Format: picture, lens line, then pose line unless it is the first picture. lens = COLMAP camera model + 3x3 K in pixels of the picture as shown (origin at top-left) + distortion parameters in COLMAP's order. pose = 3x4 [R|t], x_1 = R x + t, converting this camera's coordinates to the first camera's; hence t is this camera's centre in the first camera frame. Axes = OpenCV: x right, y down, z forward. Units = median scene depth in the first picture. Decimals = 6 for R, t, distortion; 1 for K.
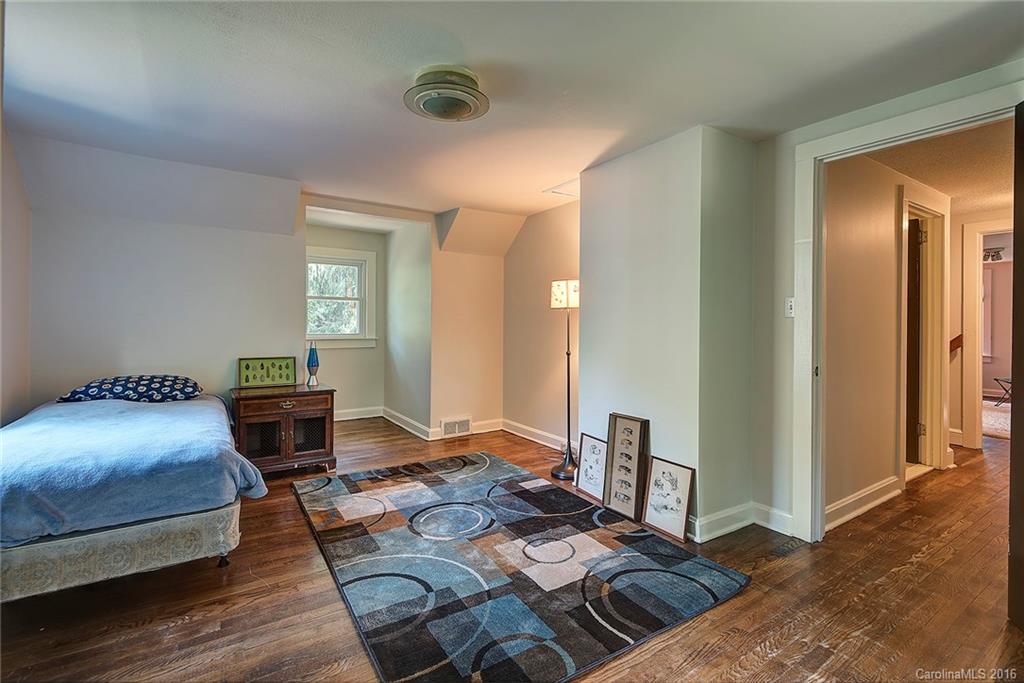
lens RADIAL K [[468.2, 0, 518.4], [0, 468.2, 329.2], [0, 0, 1]] dist [0.031548, -0.016246]
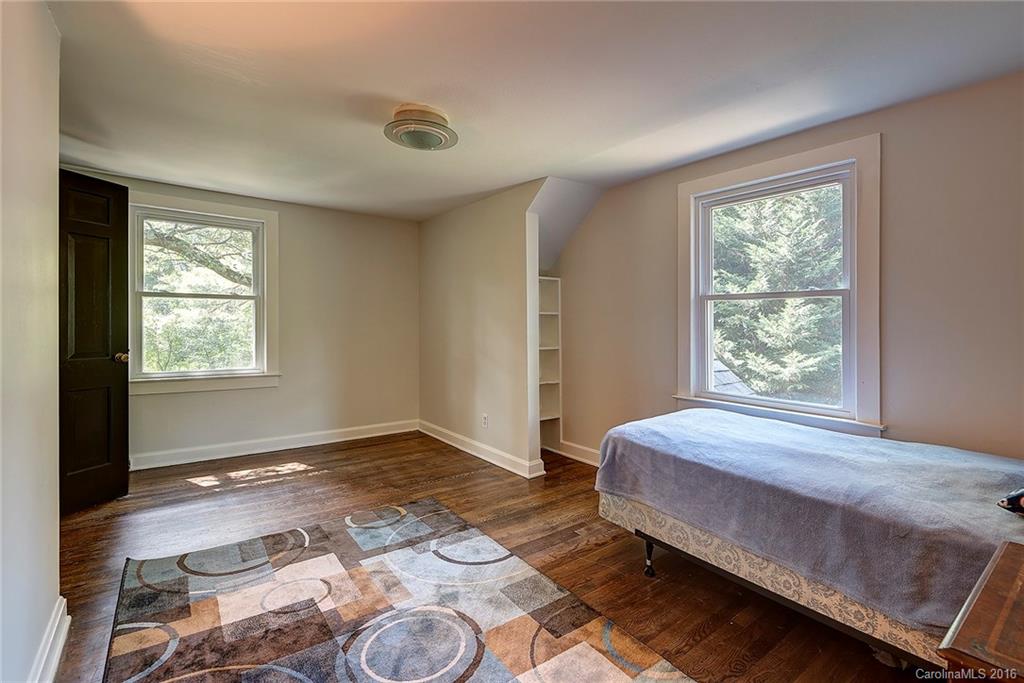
lens RADIAL K [[468.2, 0, 518.4], [0, 468.2, 329.2], [0, 0, 1]] dist [0.031548, -0.016246]
pose [[-0.997848, -0.006640, -0.065232, -0.306836], [-0.007090, 0.999953, 0.006675, -0.006482], [0.065185, 0.007123, -0.997848, 2.130849]]
